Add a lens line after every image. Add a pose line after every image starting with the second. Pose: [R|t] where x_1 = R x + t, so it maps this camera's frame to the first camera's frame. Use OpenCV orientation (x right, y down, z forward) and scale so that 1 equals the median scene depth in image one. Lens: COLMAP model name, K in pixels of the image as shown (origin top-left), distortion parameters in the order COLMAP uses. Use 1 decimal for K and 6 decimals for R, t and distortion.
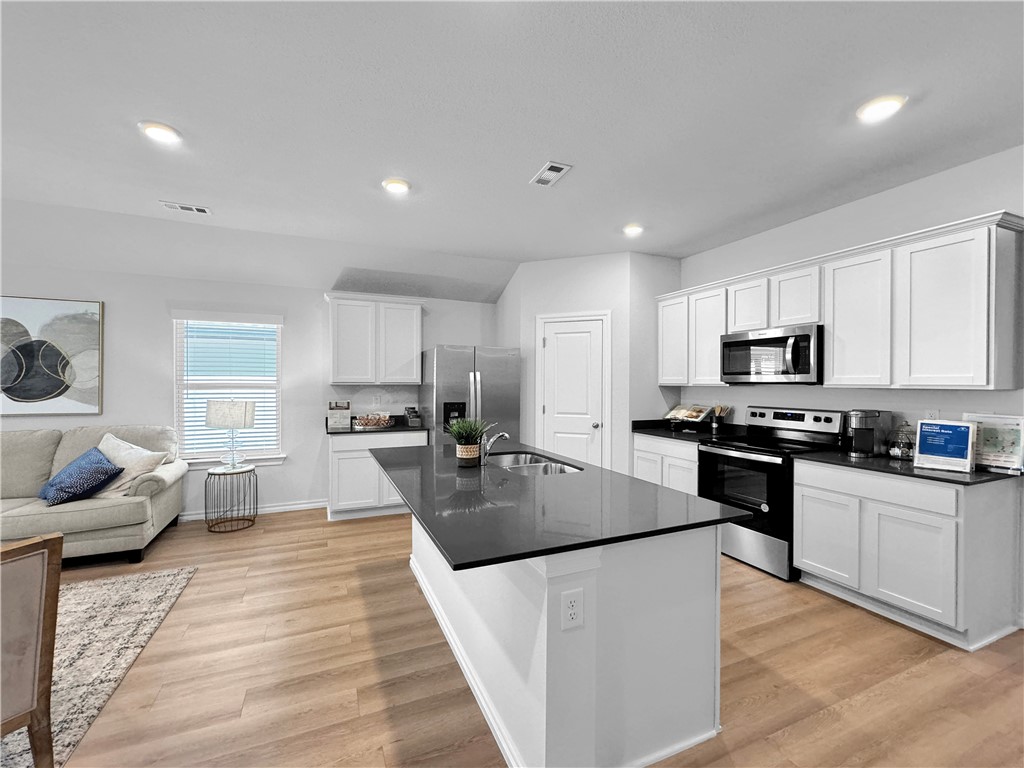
lens RADIAL K [[433.9, 0, 543.8], [0, 433.9, 383.4], [0, 0, 1]] dist [0.000342, 0.000604]
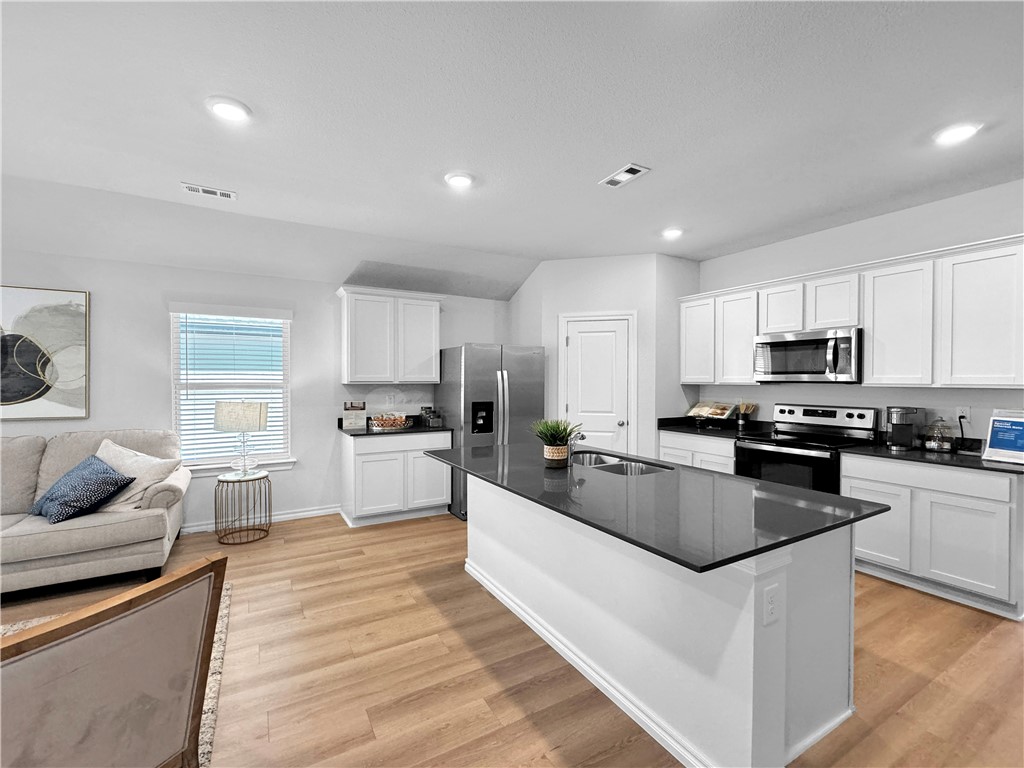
lens RADIAL K [[433.9, 0, 535.3], [0, 433.9, 382.8], [0, 0, 1]] dist [0.000342, 0.000604]
pose [[0.993940, -0.002205, 0.109900, -0.239568], [0.001506, 0.999978, 0.006444, -0.006535], [-0.109912, -0.006240, 0.993922, 0.014050]]
